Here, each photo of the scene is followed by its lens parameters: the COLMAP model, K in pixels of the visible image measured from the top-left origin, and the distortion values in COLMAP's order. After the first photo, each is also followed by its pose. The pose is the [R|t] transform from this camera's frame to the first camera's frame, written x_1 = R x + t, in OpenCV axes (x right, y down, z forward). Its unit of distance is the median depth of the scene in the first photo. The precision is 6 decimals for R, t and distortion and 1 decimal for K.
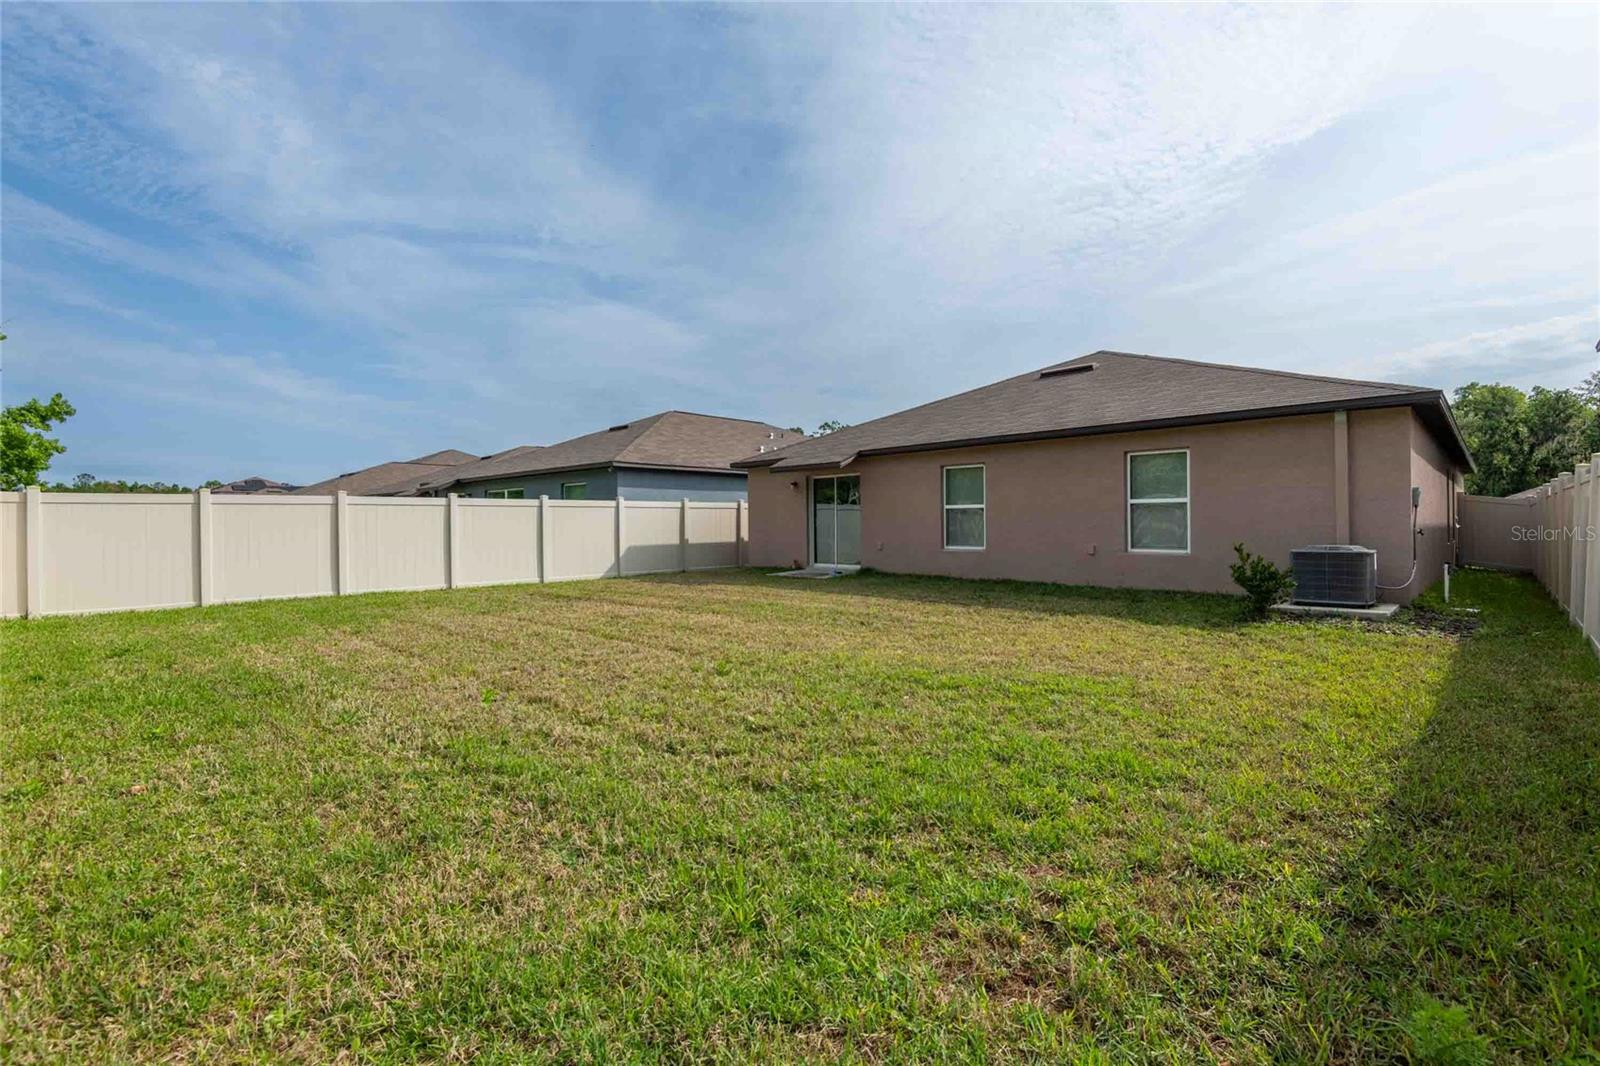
lens RADIAL K [[698.2, 0, 807.5], [0, 698.2, 521.9], [0, 0, 1]] dist [-0.004503, -0.000986]
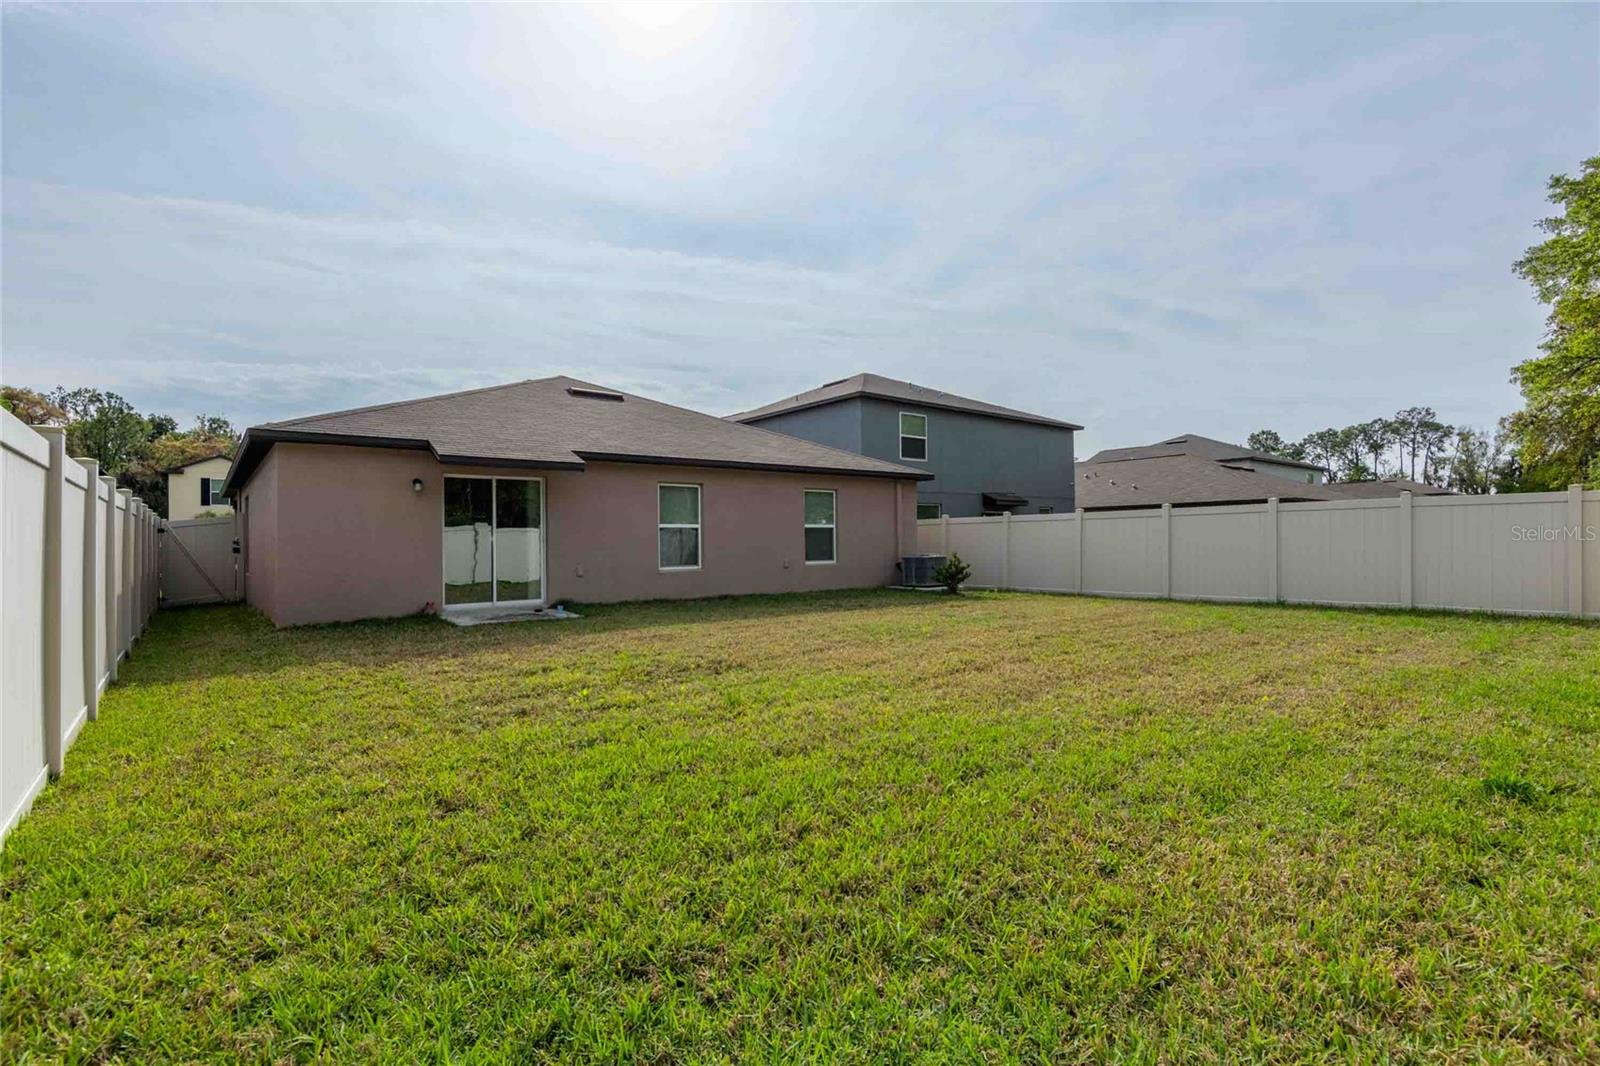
lens RADIAL K [[749.9, 0, 803.7], [0, 749.9, 538.5], [0, 0, 1]] dist [0.008235, -0.013037]
pose [[0.106514, 0.013240, 0.994223, -0.693397], [0.011089, 0.999833, -0.014503, 0.010791], [-0.994249, 0.012569, 0.106349, 0.610891]]
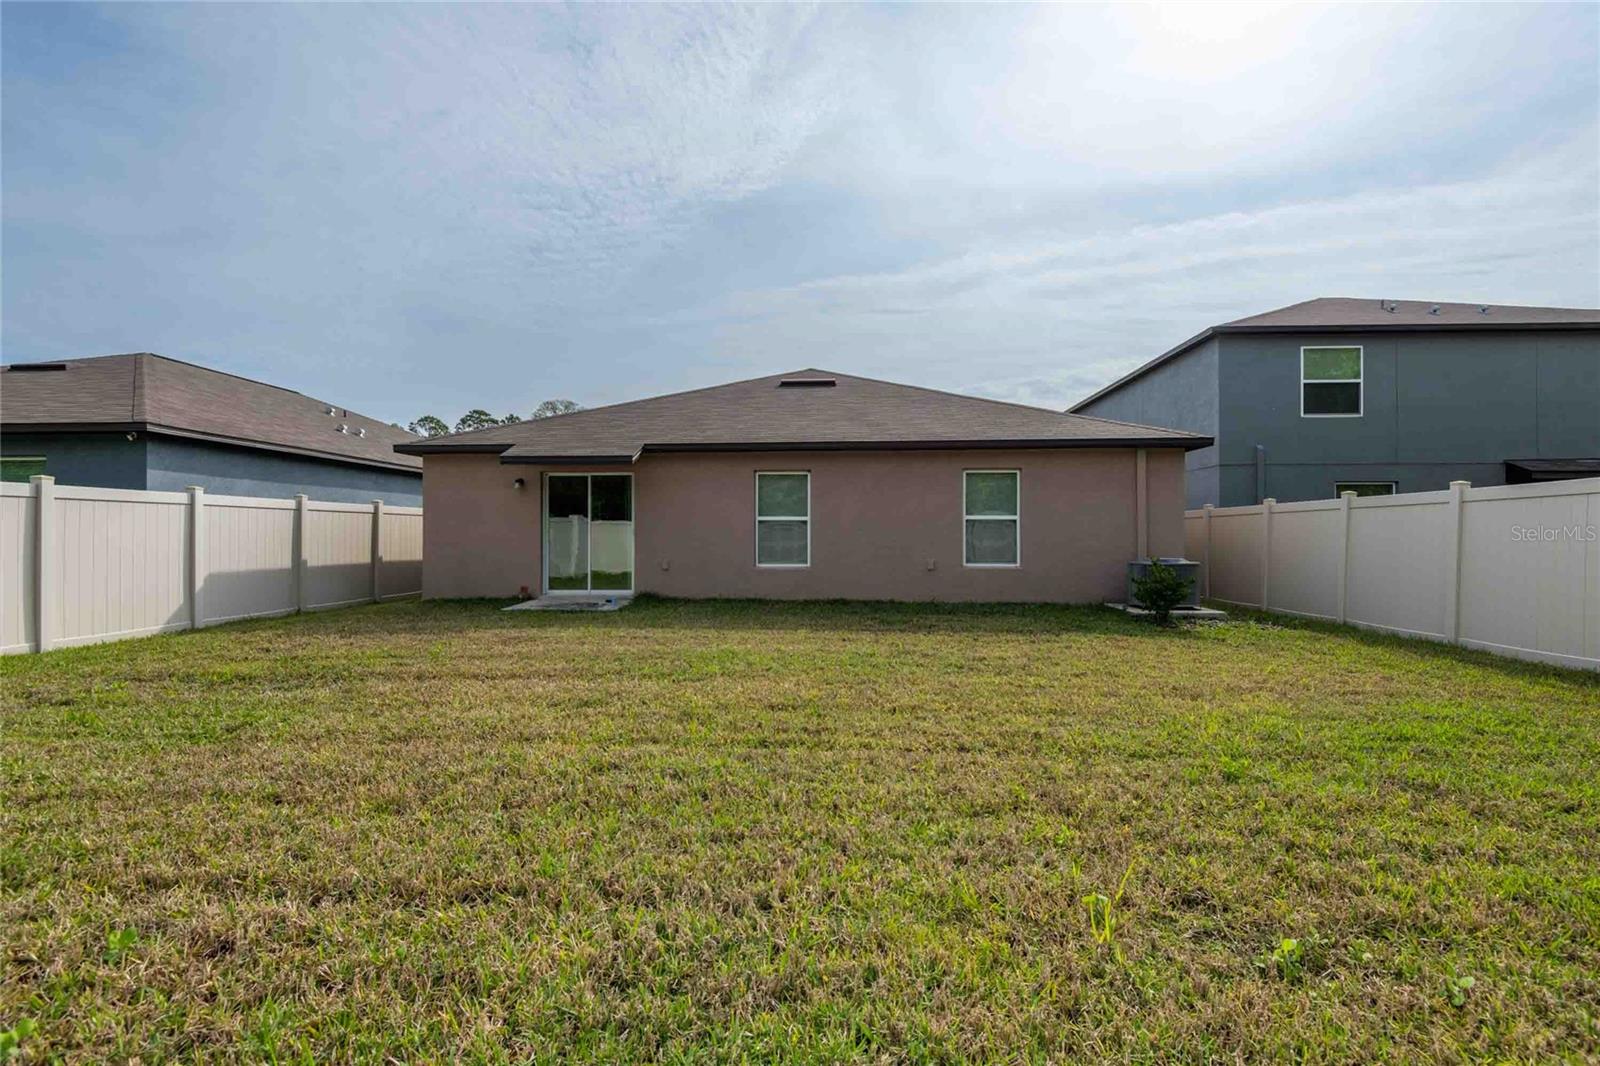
lens RADIAL K [[698.2, 0, 803.5], [0, 698.2, 534.7], [0, 0, 1]] dist [-0.004503, -0.000986]
pose [[0.758267, 0.009955, 0.651868, -0.279767], [-0.007617, 0.999950, -0.006410, 0.003218], [-0.651899, -0.000105, 0.758305, 0.268663]]
